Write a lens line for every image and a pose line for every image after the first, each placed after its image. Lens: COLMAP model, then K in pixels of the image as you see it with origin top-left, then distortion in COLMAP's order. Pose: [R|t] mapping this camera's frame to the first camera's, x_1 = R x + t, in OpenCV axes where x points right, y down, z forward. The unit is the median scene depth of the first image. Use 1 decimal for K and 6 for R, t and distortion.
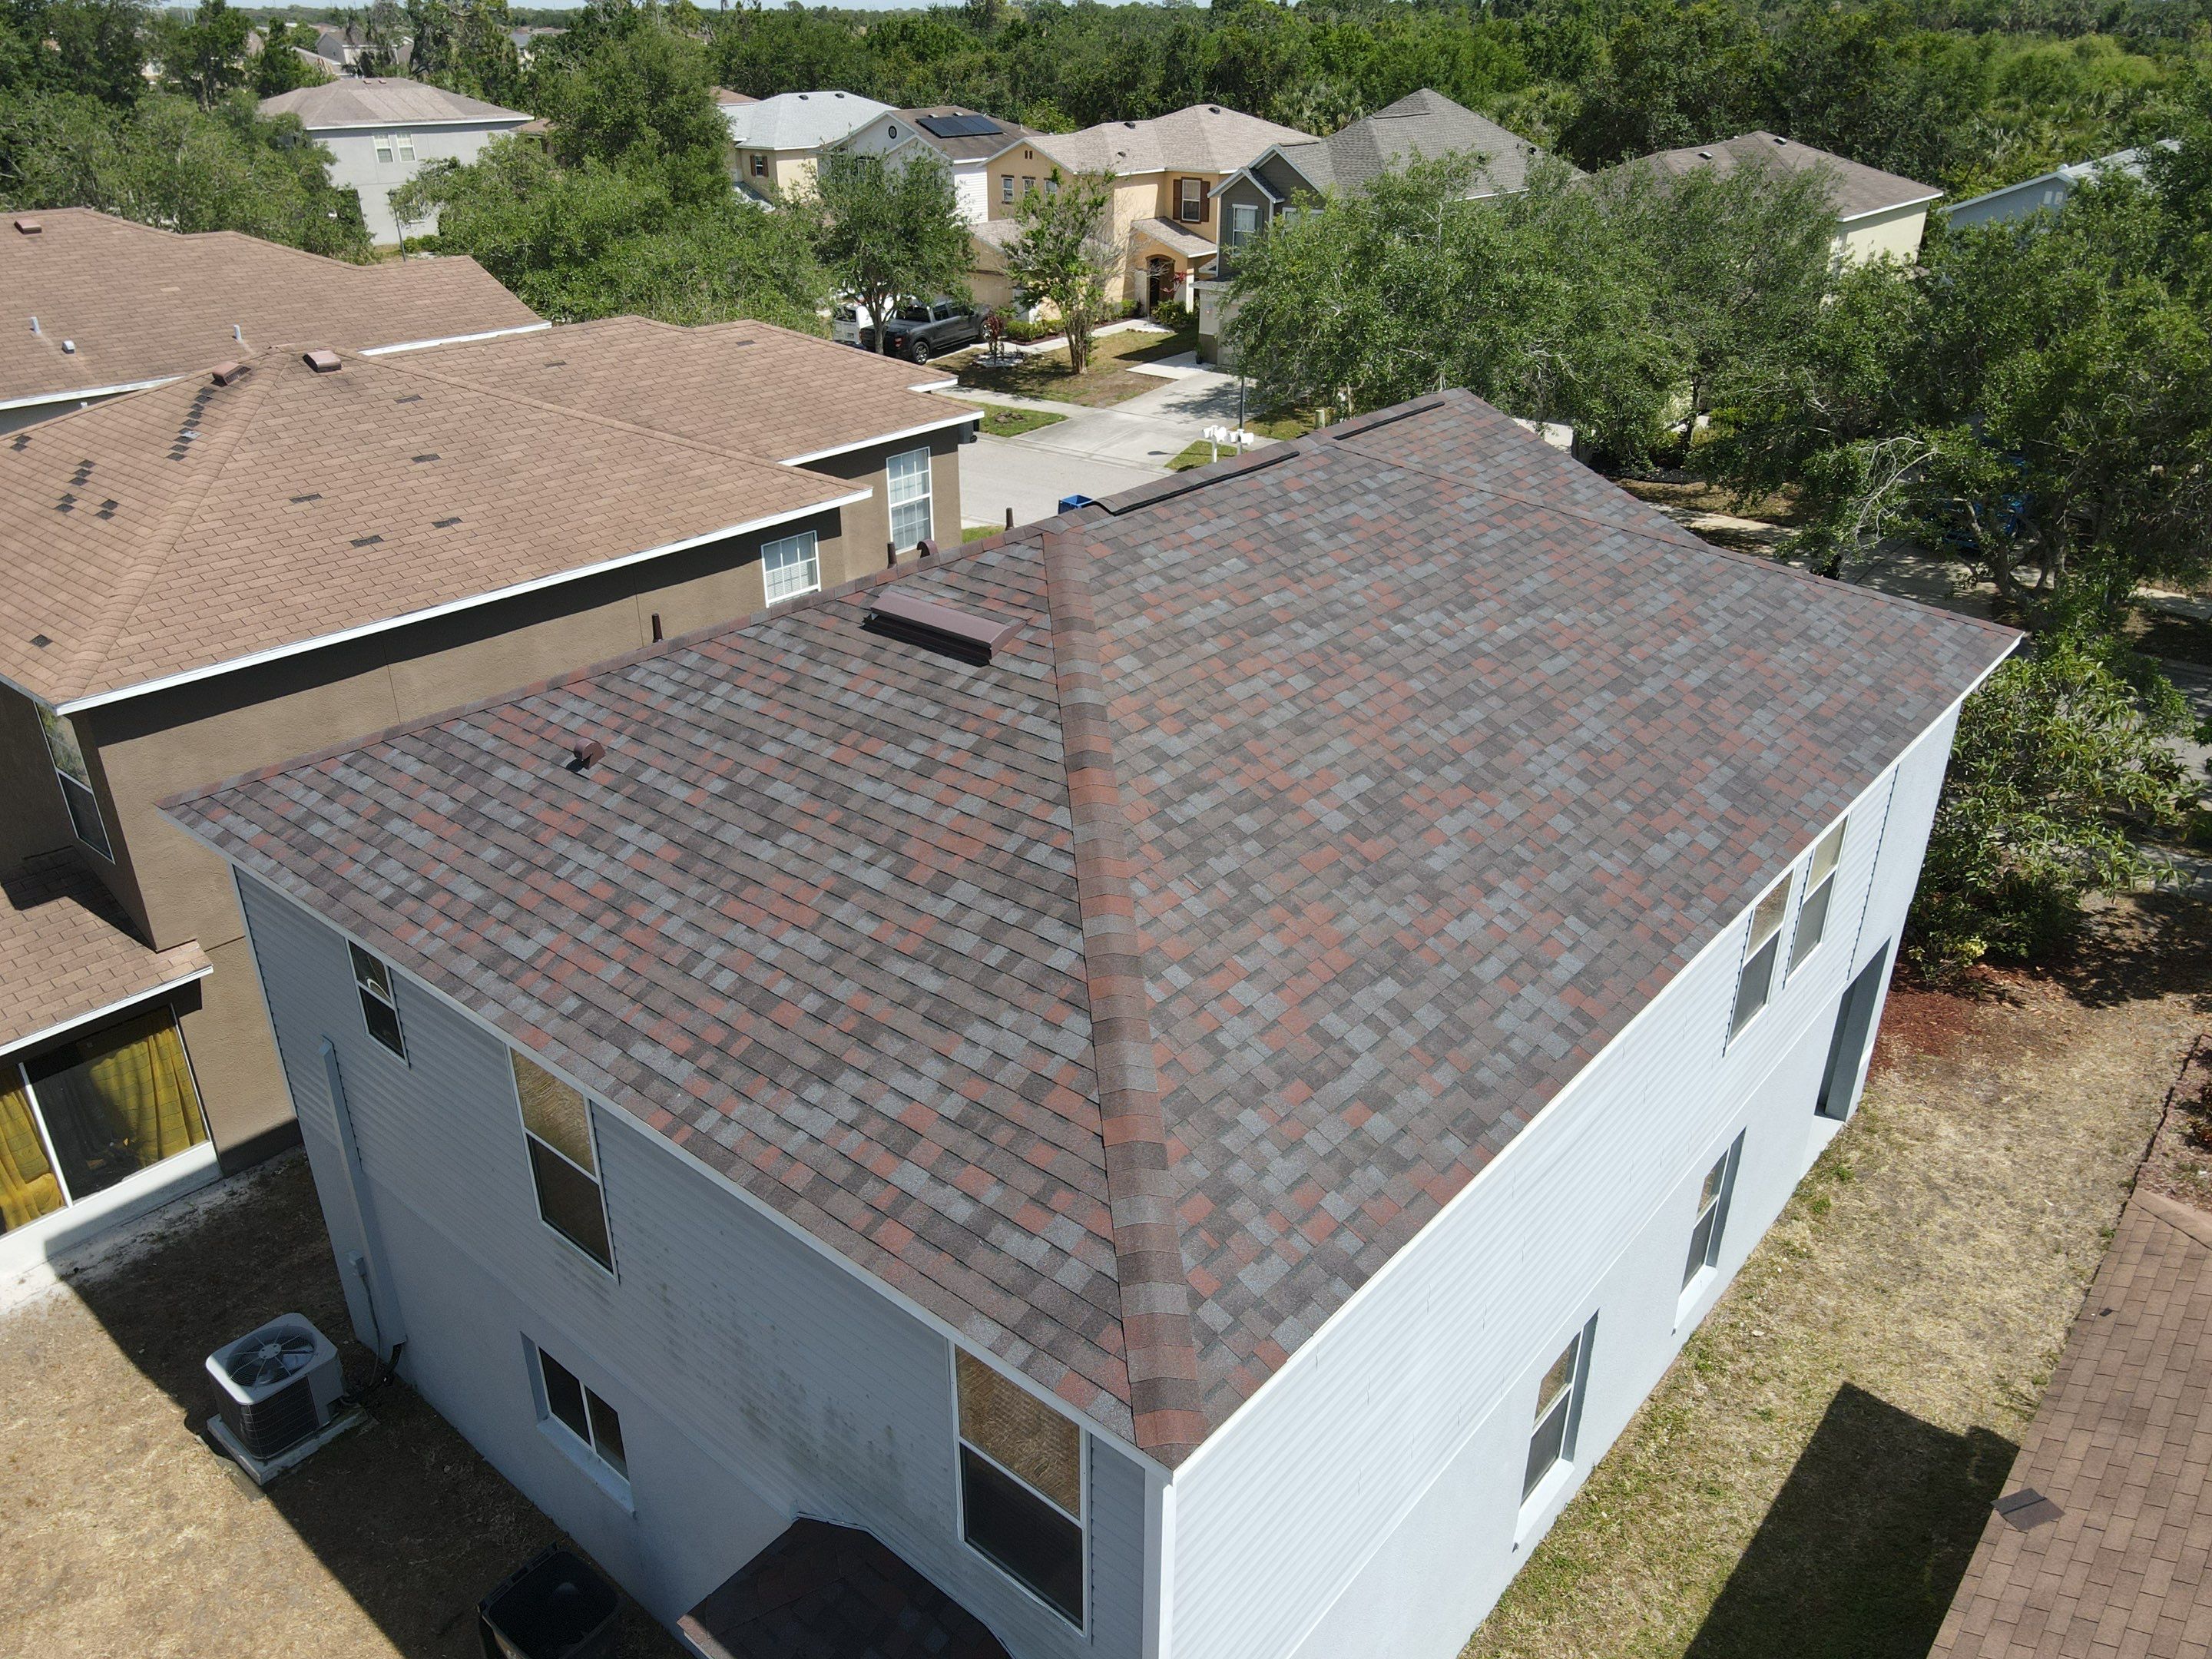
lens RADIAL K [[1626.1, 0, 1066.3], [0, 1626.1, 833.9], [0, 0, 1]] dist [0.006285, 0.012486]
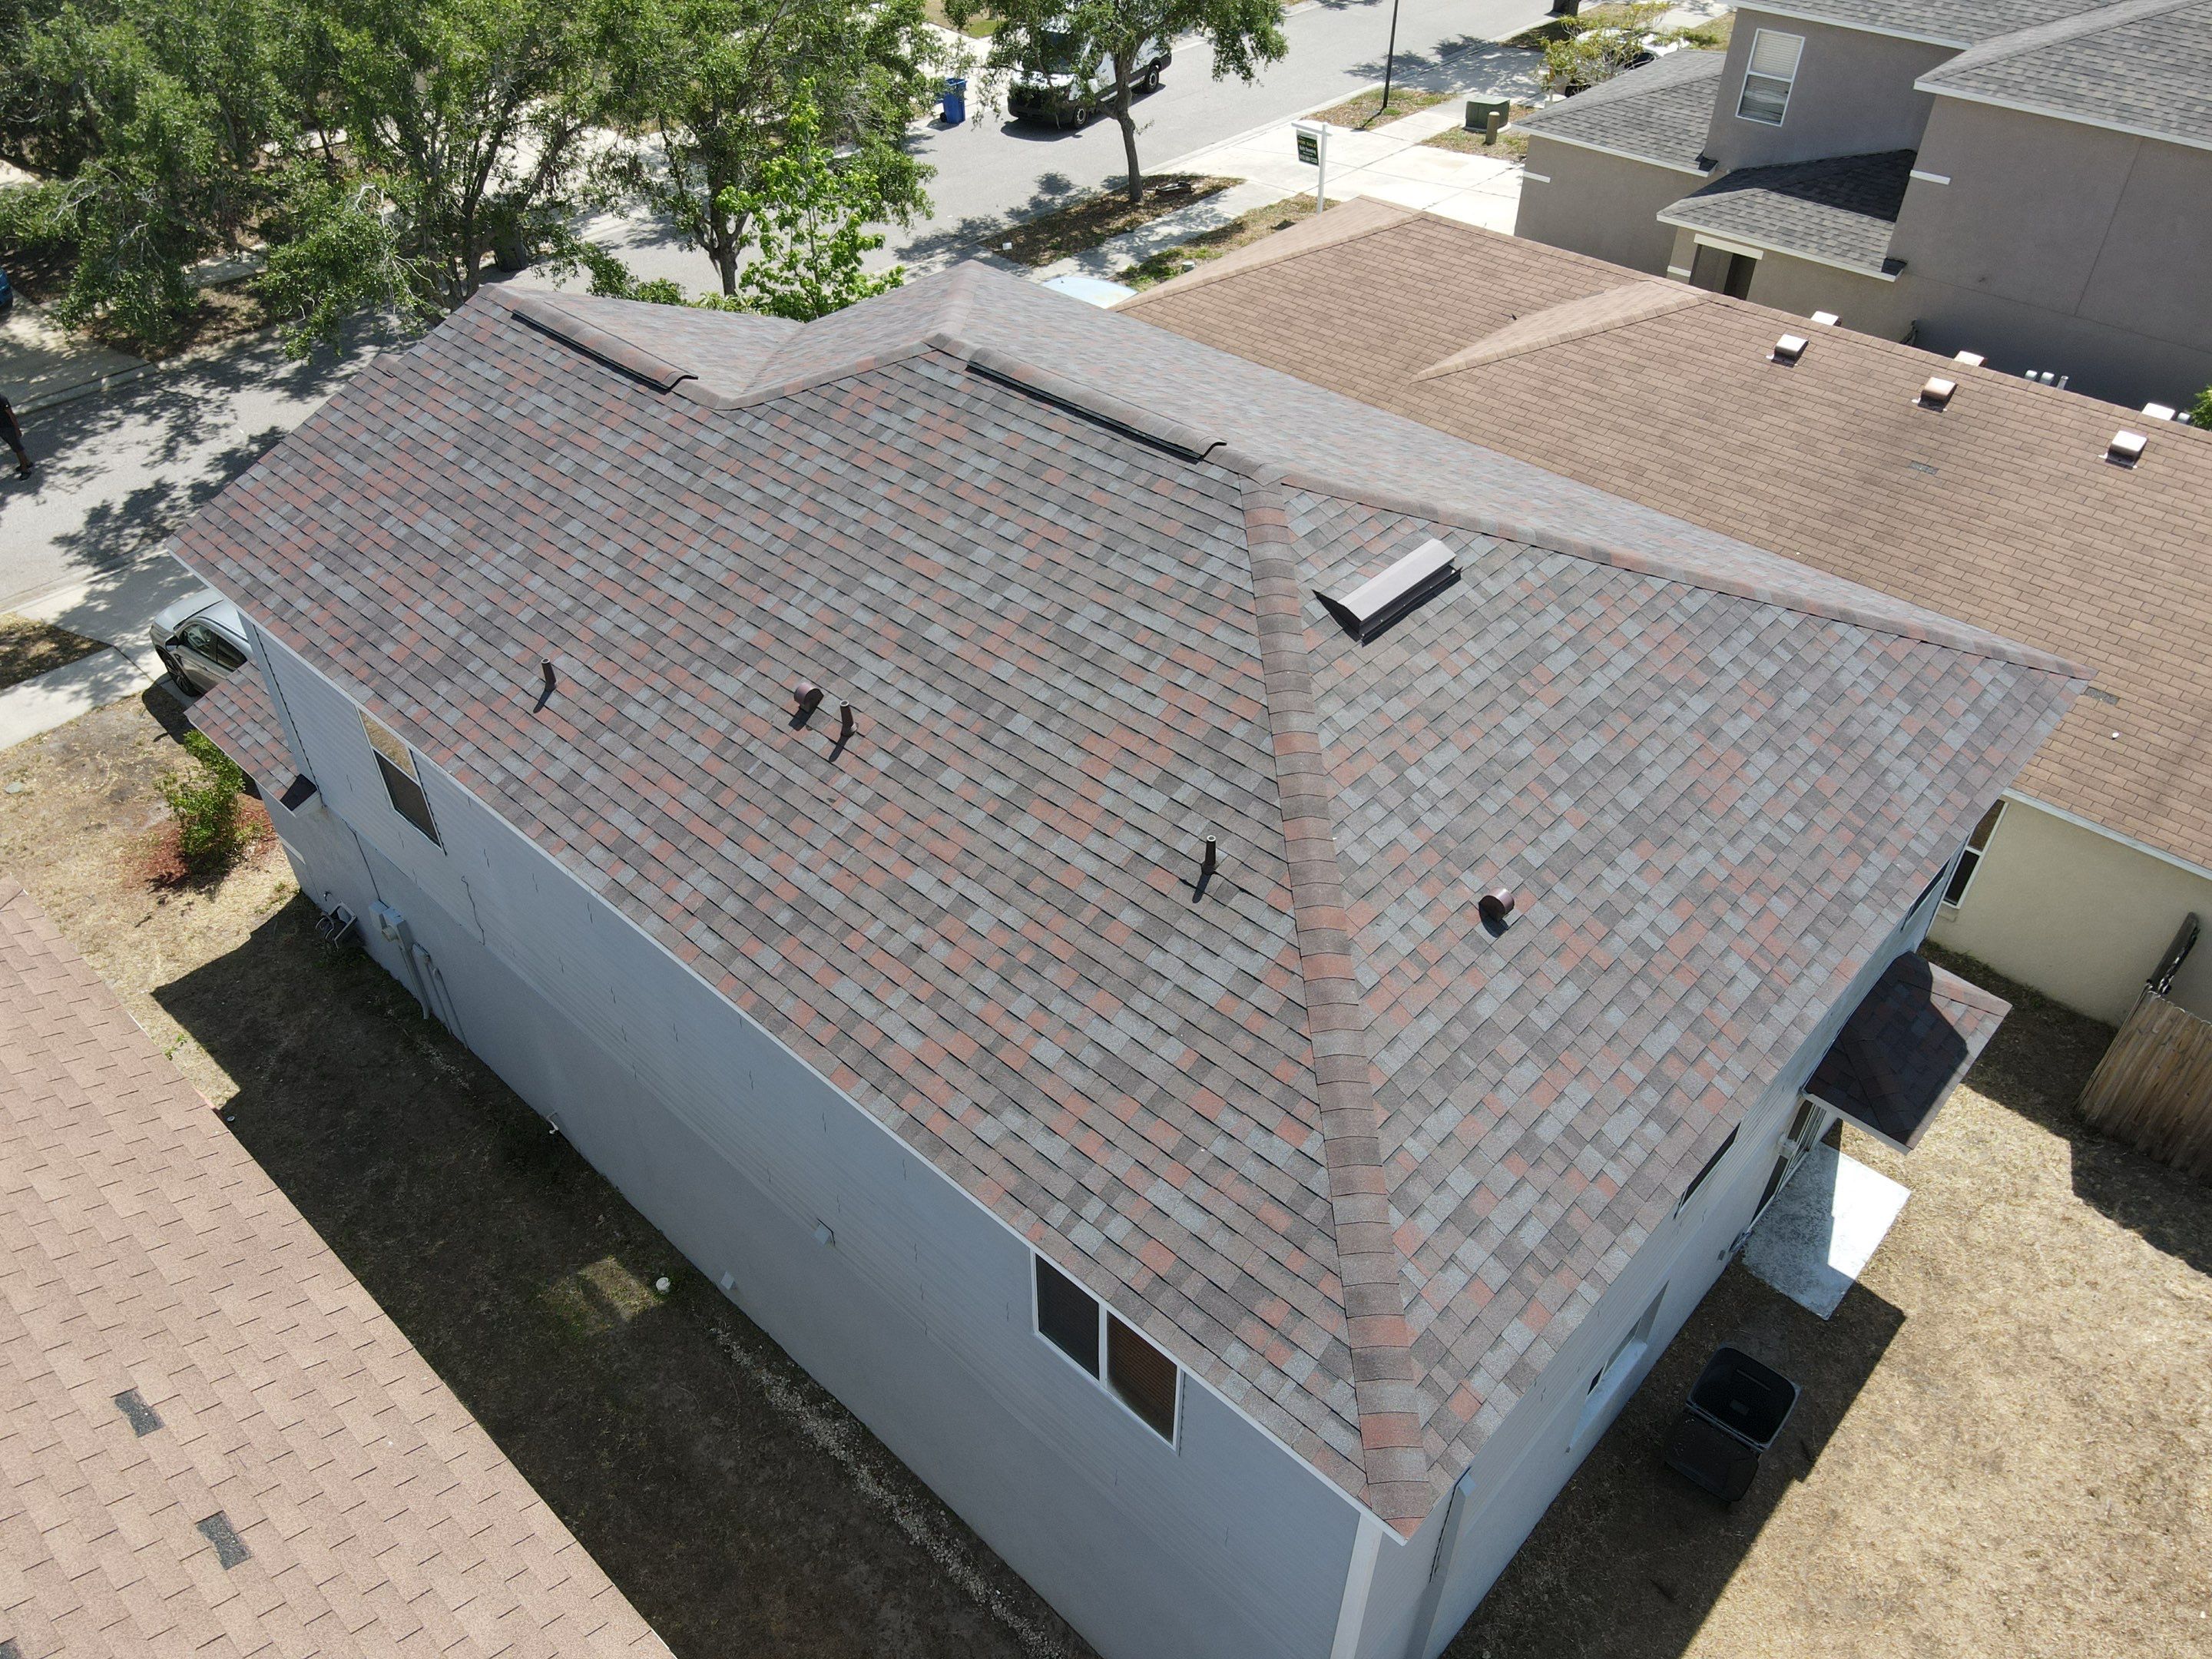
lens RADIAL K [[1625.8, 0, 1083.1], [0, 1625.8, 819.1], [0, 0, 1]] dist [-0.004123, 0.032889]
pose [[0.032017, -0.636662, 0.770478, -0.983608], [0.452137, 0.696714, 0.556921, -0.699189], [-0.891374, 0.330531, 0.310165, 0.935771]]
